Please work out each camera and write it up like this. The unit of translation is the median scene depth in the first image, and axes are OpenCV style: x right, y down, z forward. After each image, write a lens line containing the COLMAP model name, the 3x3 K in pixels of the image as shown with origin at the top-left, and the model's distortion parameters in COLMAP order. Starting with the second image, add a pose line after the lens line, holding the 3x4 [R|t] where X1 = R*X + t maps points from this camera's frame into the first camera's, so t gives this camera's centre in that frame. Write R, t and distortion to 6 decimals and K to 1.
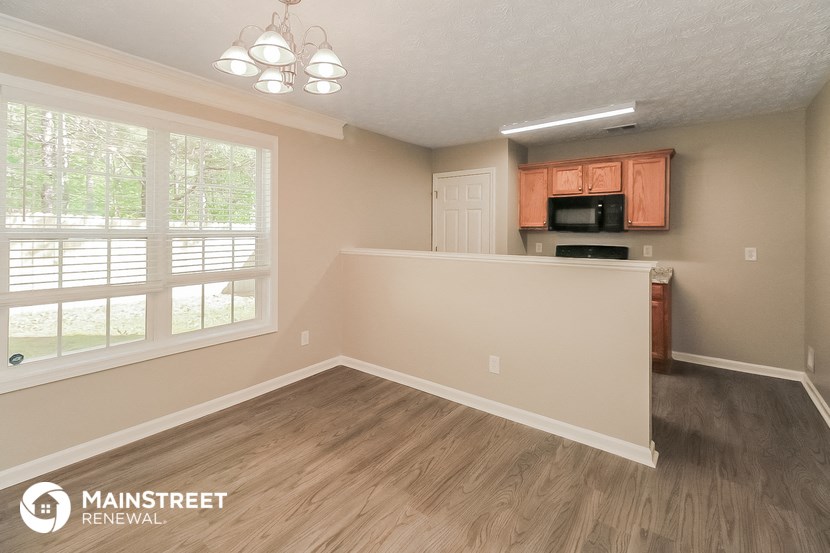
lens RADIAL K [[376.8, 0, 411.4], [0, 376.8, 272.6], [0, 0, 1]] dist [0.007932, -0.000383]
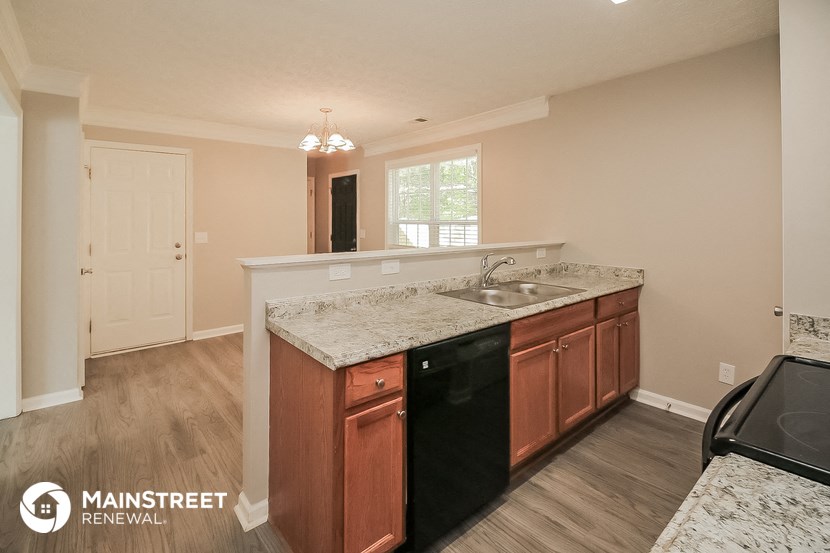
lens RADIAL K [[376.8, 0, 411.1], [0, 376.8, 278.6], [0, 0, 1]] dist [0.007932, -0.000383]
pose [[-0.208724, 0.143876, -0.967333, 1.073772], [-0.102630, 0.980435, 0.167969, -0.123511], [0.972575, 0.134337, -0.189874, 1.222957]]
